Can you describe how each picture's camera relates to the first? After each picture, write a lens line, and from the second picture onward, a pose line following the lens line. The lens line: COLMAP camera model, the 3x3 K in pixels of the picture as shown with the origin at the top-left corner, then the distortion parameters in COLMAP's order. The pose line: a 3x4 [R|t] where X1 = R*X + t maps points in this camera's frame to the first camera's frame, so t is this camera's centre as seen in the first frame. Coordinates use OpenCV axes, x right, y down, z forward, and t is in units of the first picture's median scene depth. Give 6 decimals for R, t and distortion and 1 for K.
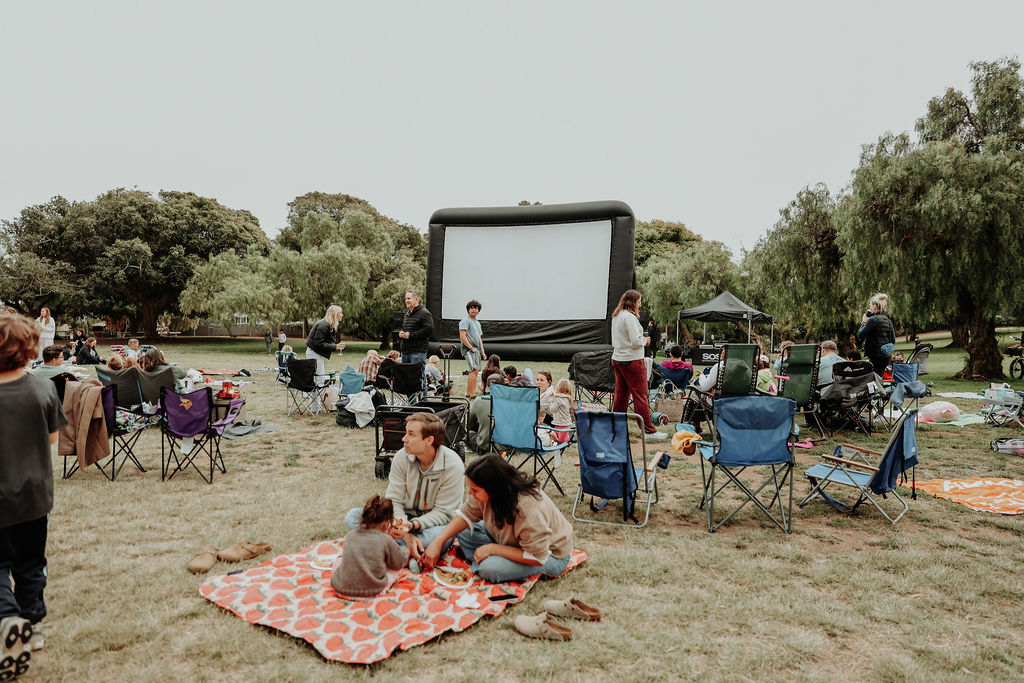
lens RADIAL K [[689.7, 0, 515.2], [0, 689.7, 329.1], [0, 0, 1]] dist [-0.108305, 0.082282]
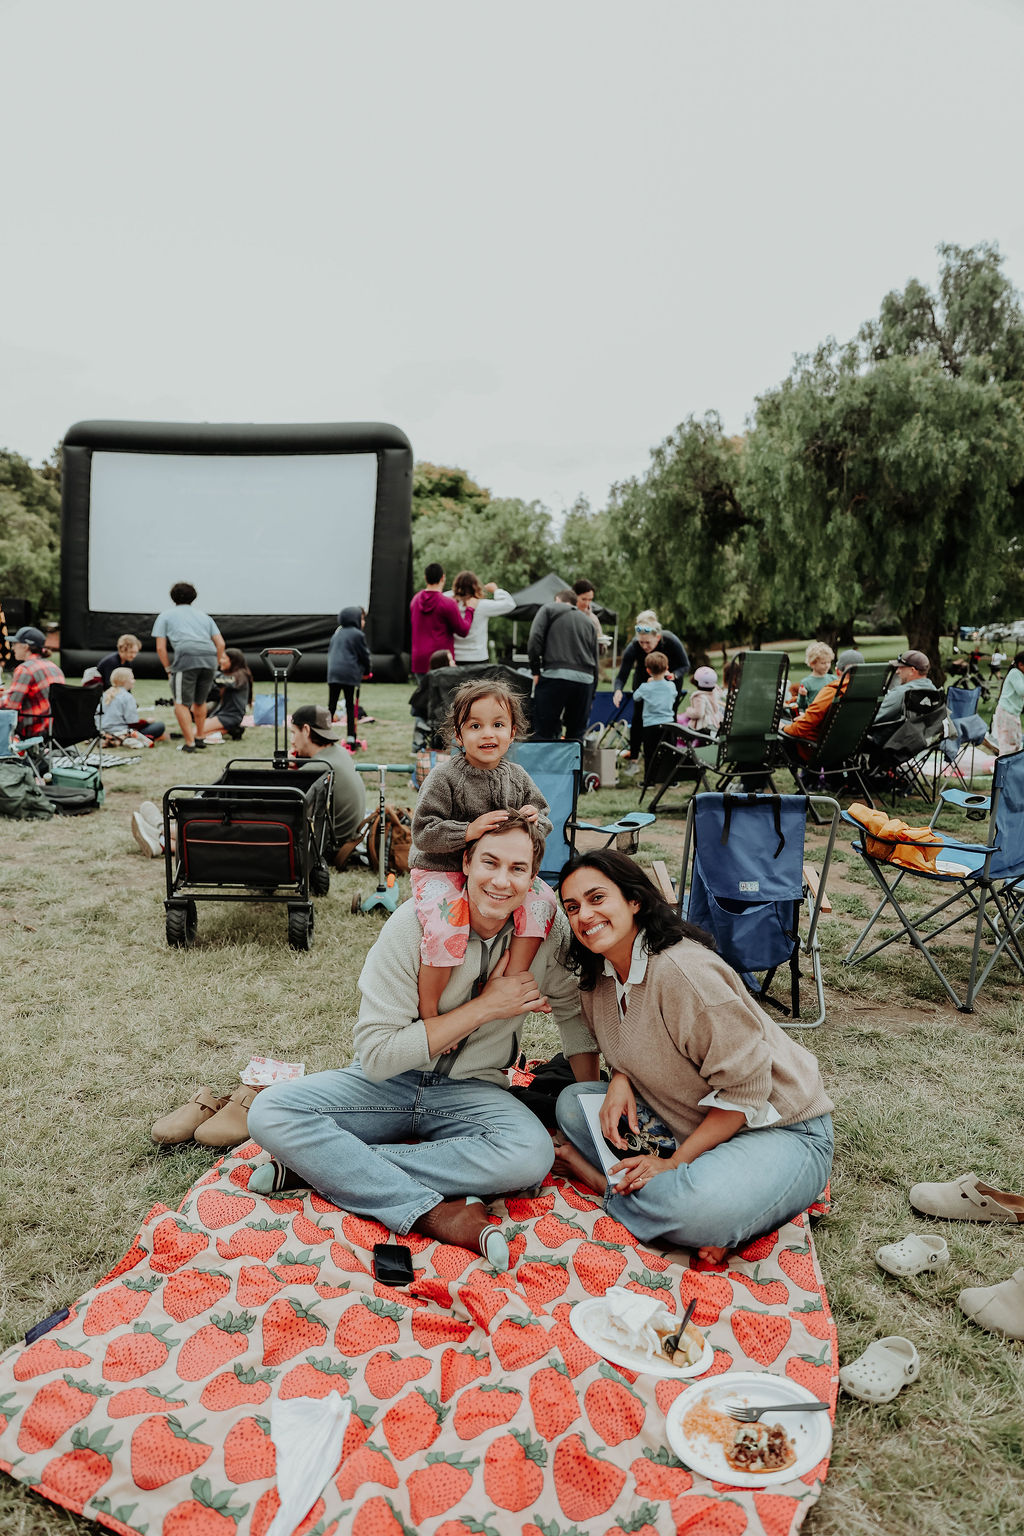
lens RADIAL K [[1034.6, 0, 512.0], [0, 1034.6, 768.0], [0, 0, 1]] dist [-0.108305, 0.082282]
pose [[0.953104, -0.026673, 0.301466, -0.171238], [-0.013166, 0.991511, 0.129352, 0.011063], [-0.302357, -0.127255, 0.944662, 0.286906]]
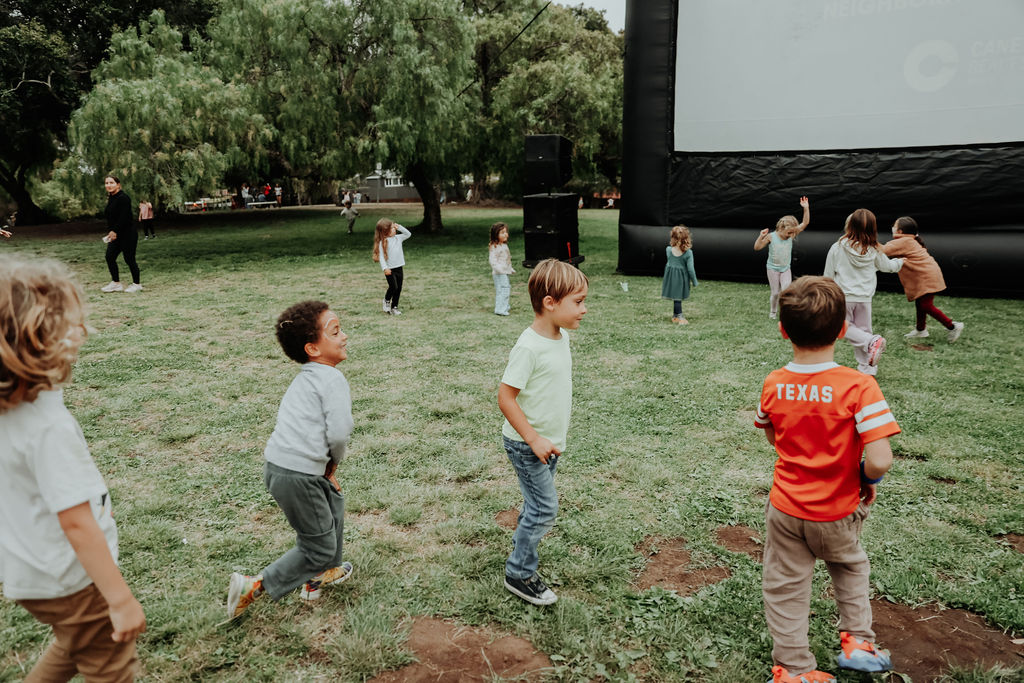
lens RADIAL K [[689.7, 0, 515.2], [0, 689.7, 329.1], [0, 0, 1]] dist [-0.108305, 0.082282]
pose [[0.961669, 0.028013, -0.272779, -0.570578], [0.027685, 0.979767, 0.198218, 0.004402], [0.272813, -0.198172, 0.941436, 4.320119]]
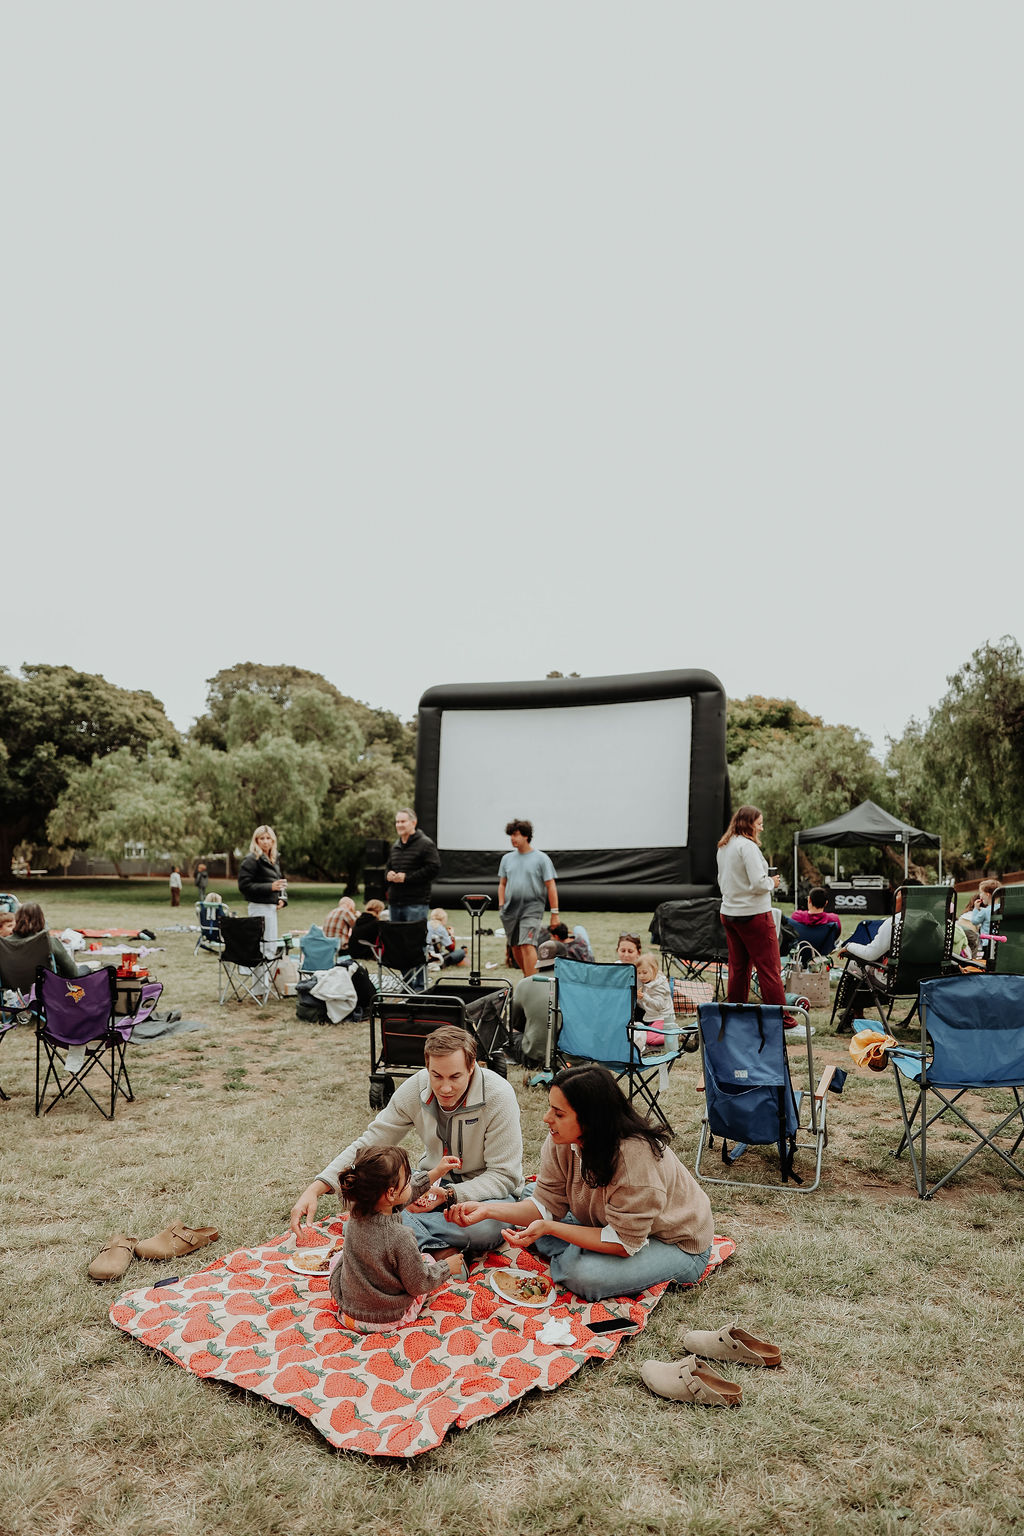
lens RADIAL K [[1030.1, 0, 512.0], [0, 1030.1, 768.0], [0, 0, 1]] dist [-0.107255, 0.079378]
pose [[0.999505, -0.014699, -0.027819, -0.039146], [0.012112, 0.995778, -0.090988, -0.008760], [0.029039, 0.090606, 0.995463, 0.035102]]
